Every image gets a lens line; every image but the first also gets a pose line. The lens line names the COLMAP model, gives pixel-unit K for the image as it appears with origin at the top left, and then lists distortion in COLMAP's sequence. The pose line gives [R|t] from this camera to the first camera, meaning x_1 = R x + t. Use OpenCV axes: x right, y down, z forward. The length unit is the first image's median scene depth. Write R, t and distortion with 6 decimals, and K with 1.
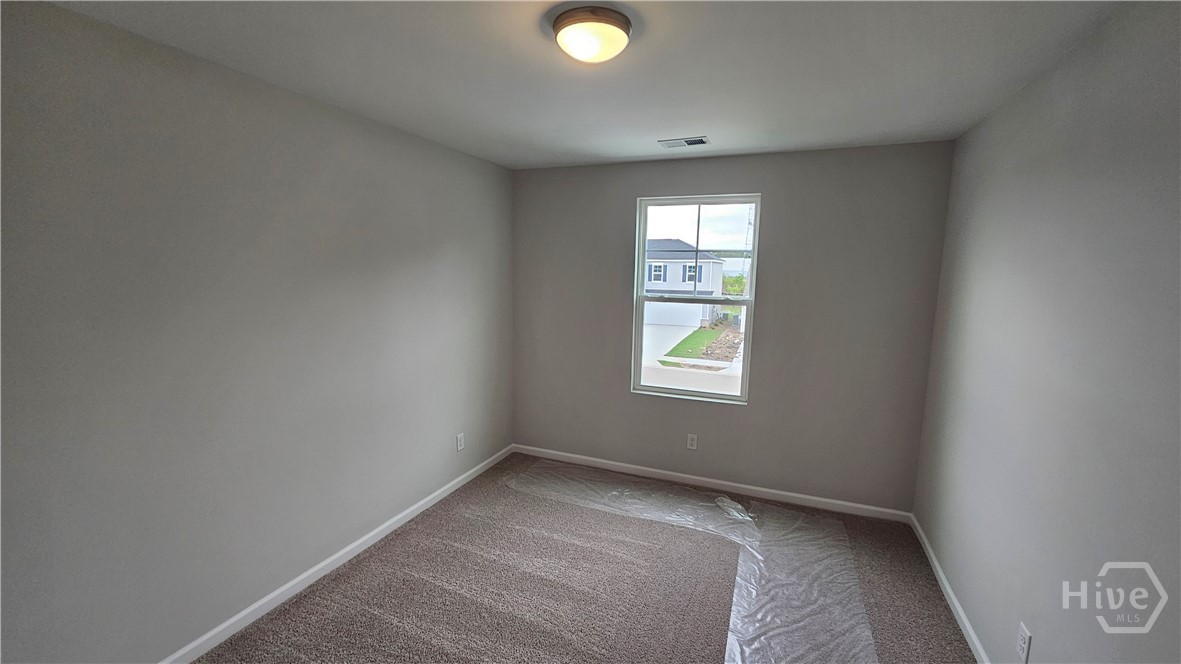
lens RADIAL K [[483.3, 0, 586.8], [0, 483.3, 337.4], [0, 0, 1]] dist [0.000563, 0.000051]
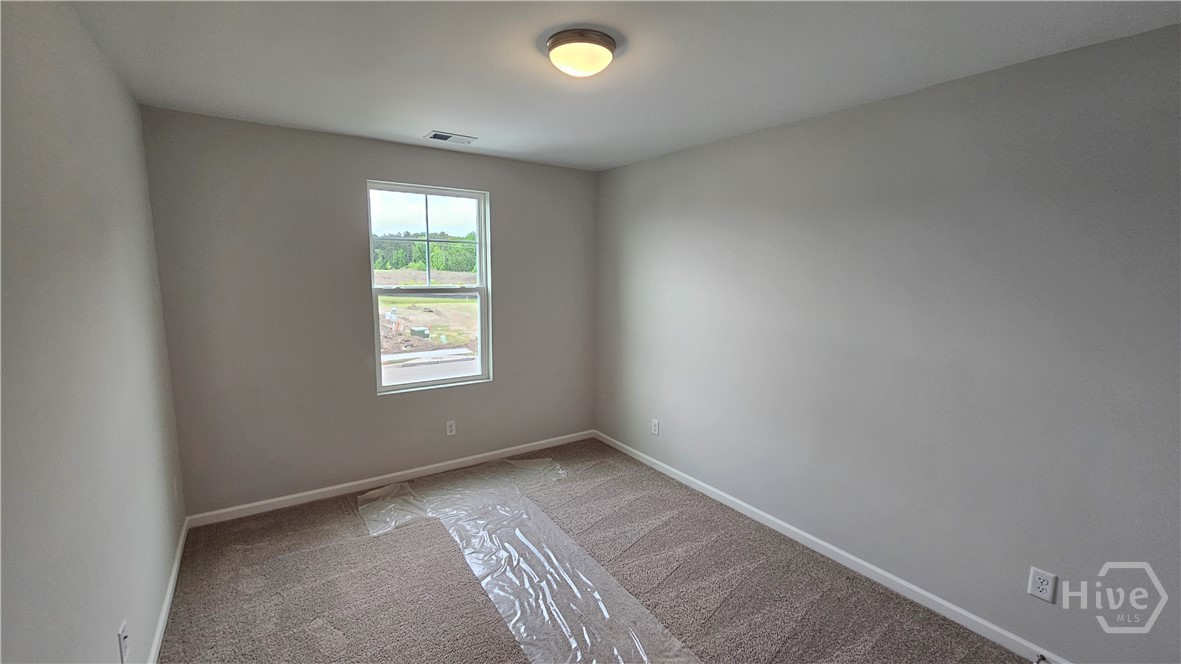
lens RADIAL K [[483.3, 0, 586.8], [0, 483.3, 337.4], [0, 0, 1]] dist [0.000563, 0.000051]
pose [[0.572028, -0.139168, 0.808342, -0.420298], [0.114576, 0.989396, 0.089259, -0.033445], [-0.812193, 0.041558, 0.581907, 0.160881]]
